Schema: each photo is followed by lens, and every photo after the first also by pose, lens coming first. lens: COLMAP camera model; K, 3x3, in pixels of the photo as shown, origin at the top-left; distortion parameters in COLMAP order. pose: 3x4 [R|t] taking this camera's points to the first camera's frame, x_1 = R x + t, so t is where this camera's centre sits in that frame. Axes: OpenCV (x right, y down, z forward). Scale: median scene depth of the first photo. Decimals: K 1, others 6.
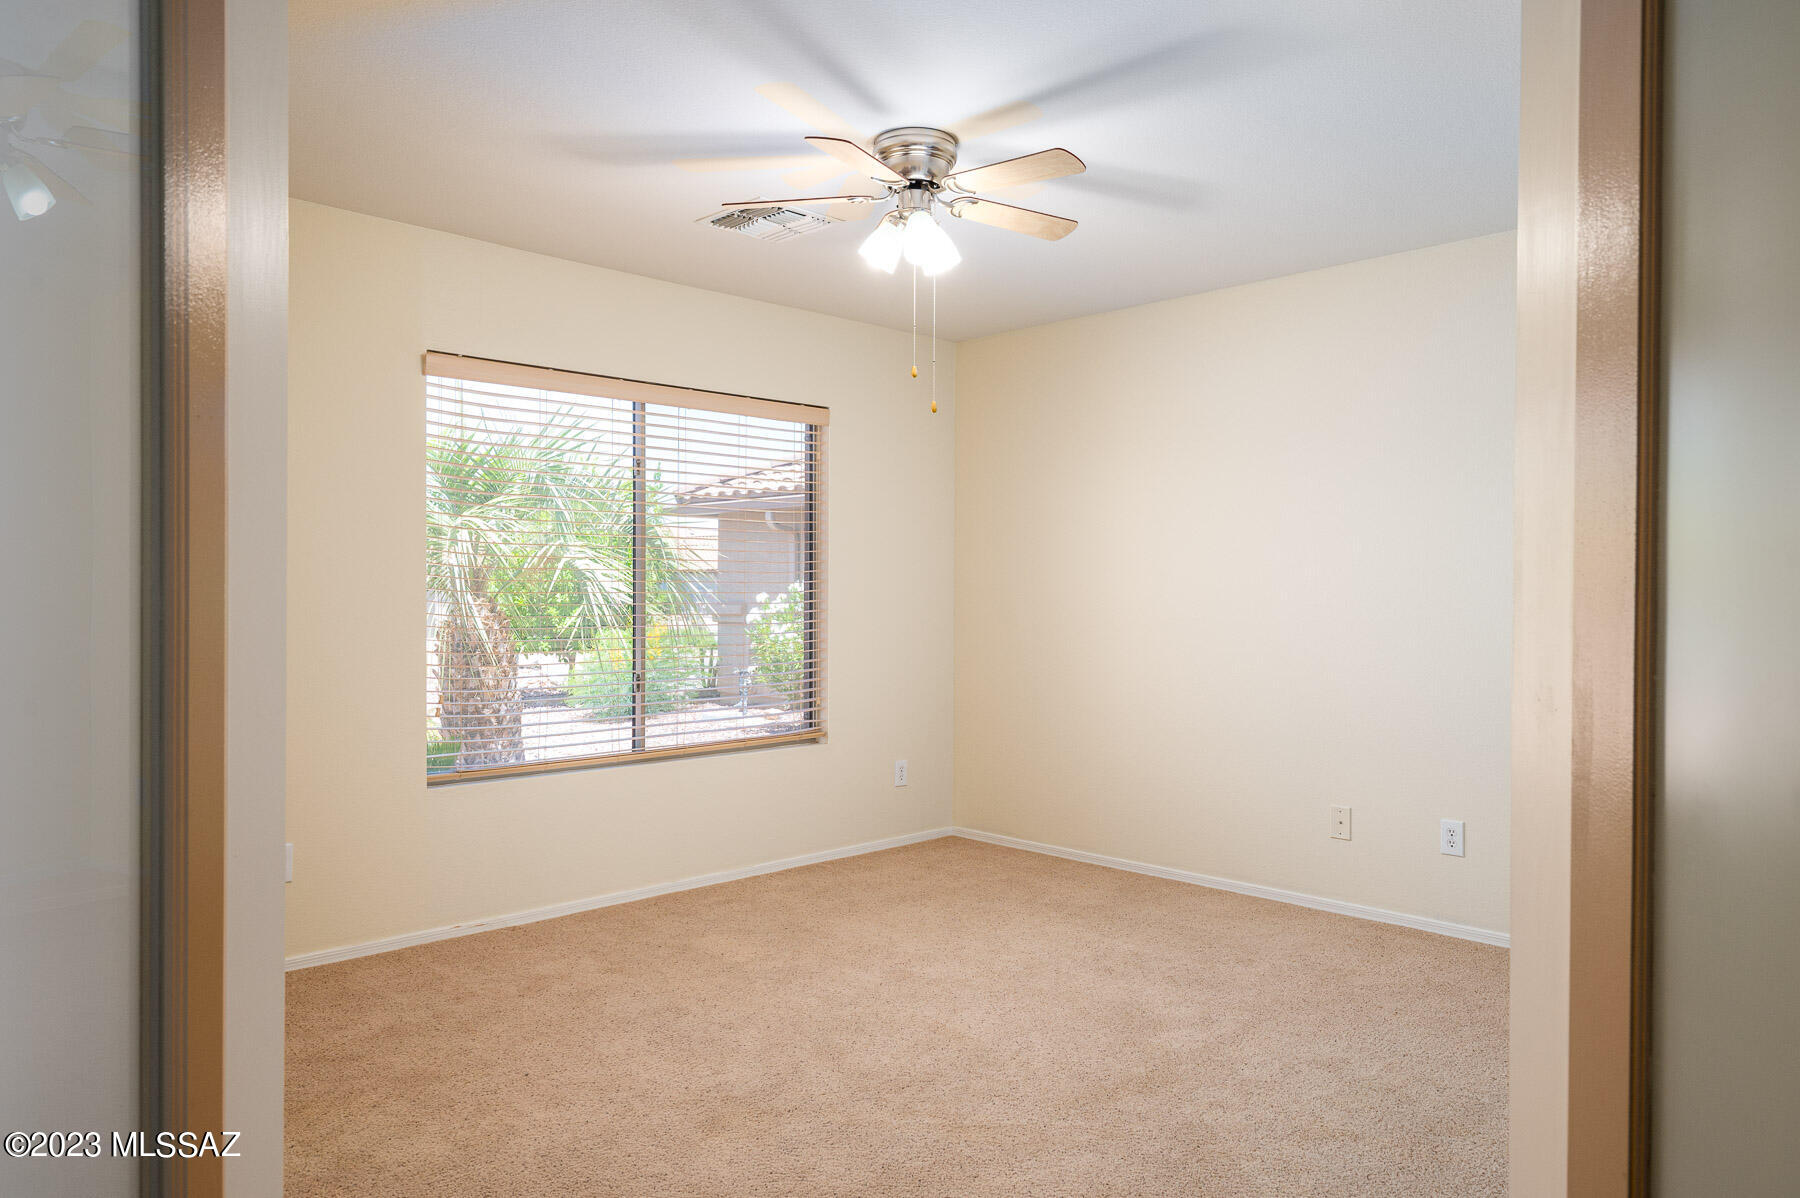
lens RADIAL K [[1164.2, 0, 900.0], [0, 1164.2, 599.0], [0, 0, 1]] dist [-0.001600, -0.000049]
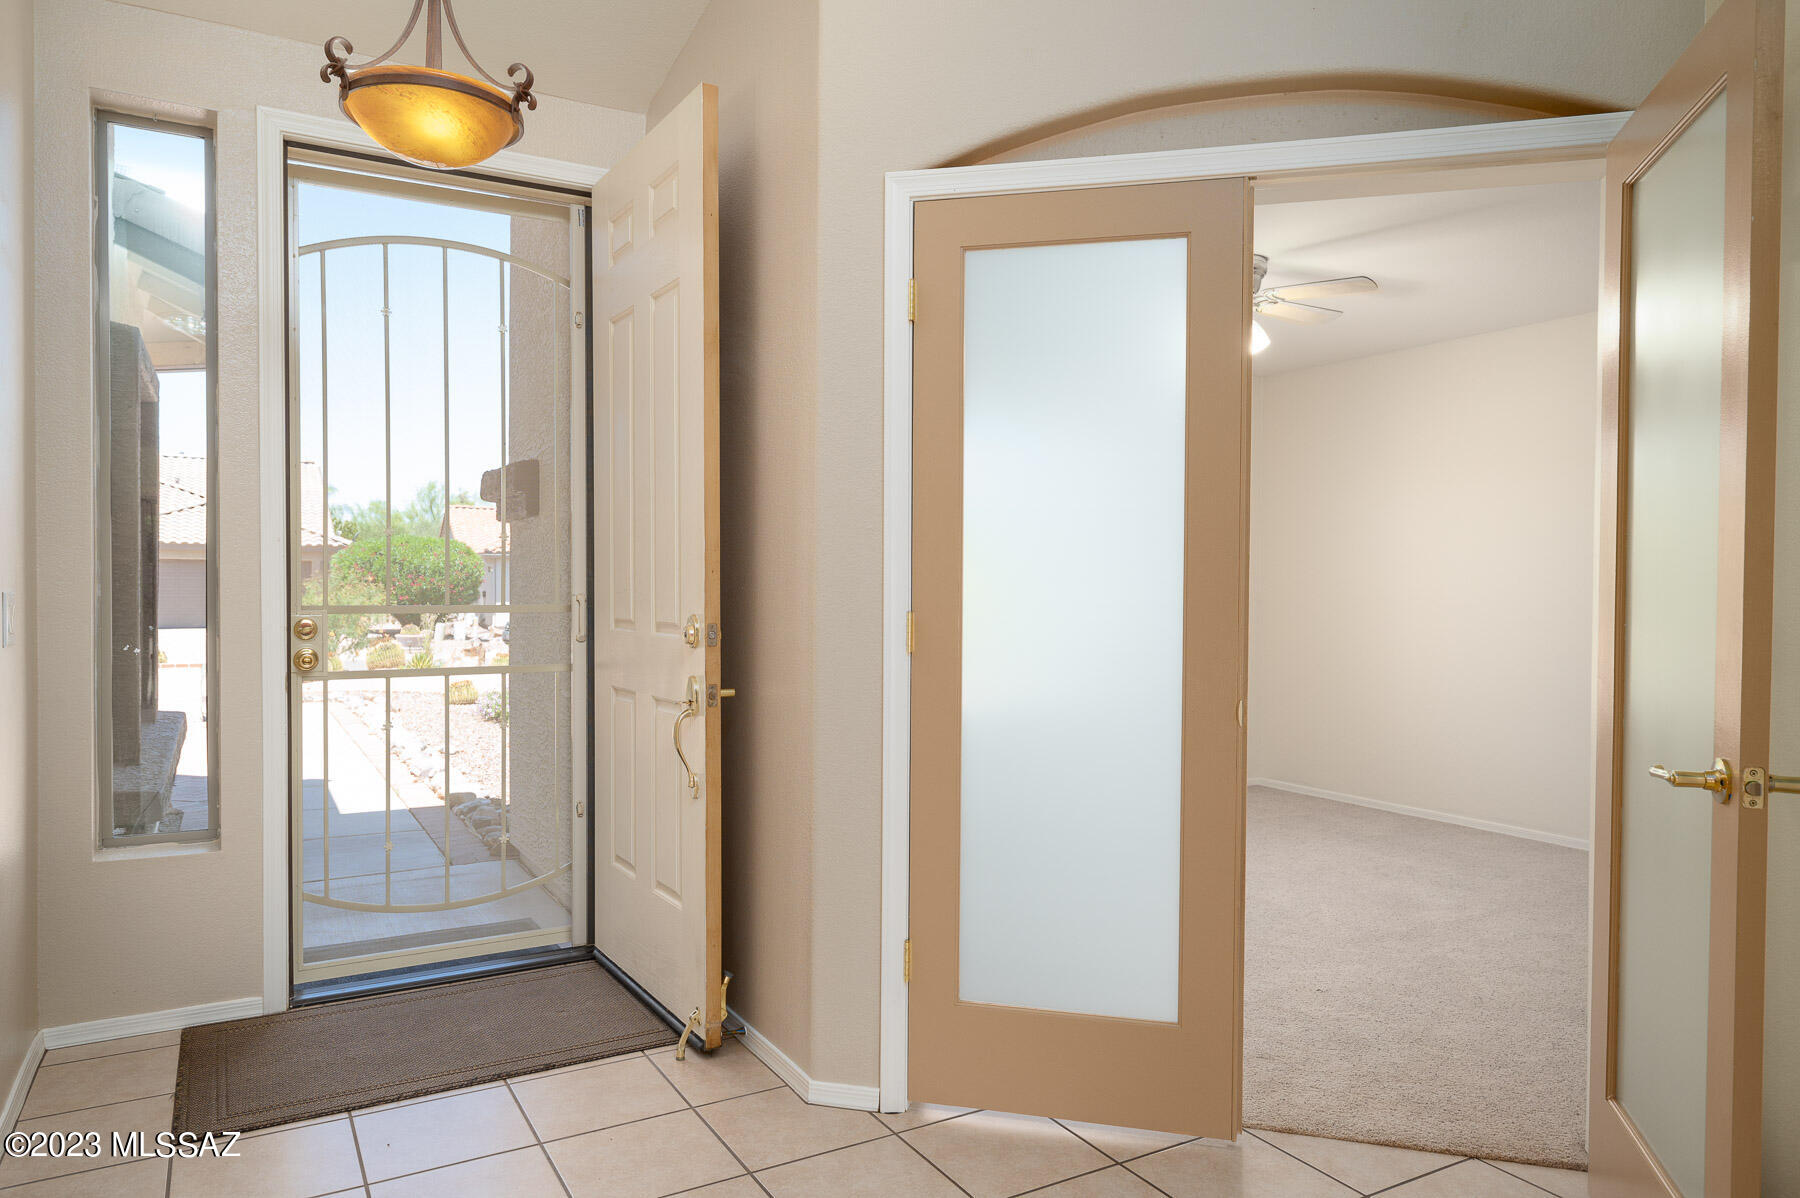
lens RADIAL K [[1164.2, 0, 900.0], [0, 1164.2, 599.0], [0, 0, 1]] dist [-0.001600, -0.000049]
pose [[0.969193, 0.005082, -0.246250, -0.032673], [-0.003280, 0.999965, 0.007728, 0.003124], [0.246281, -0.006682, 0.969175, -0.460181]]
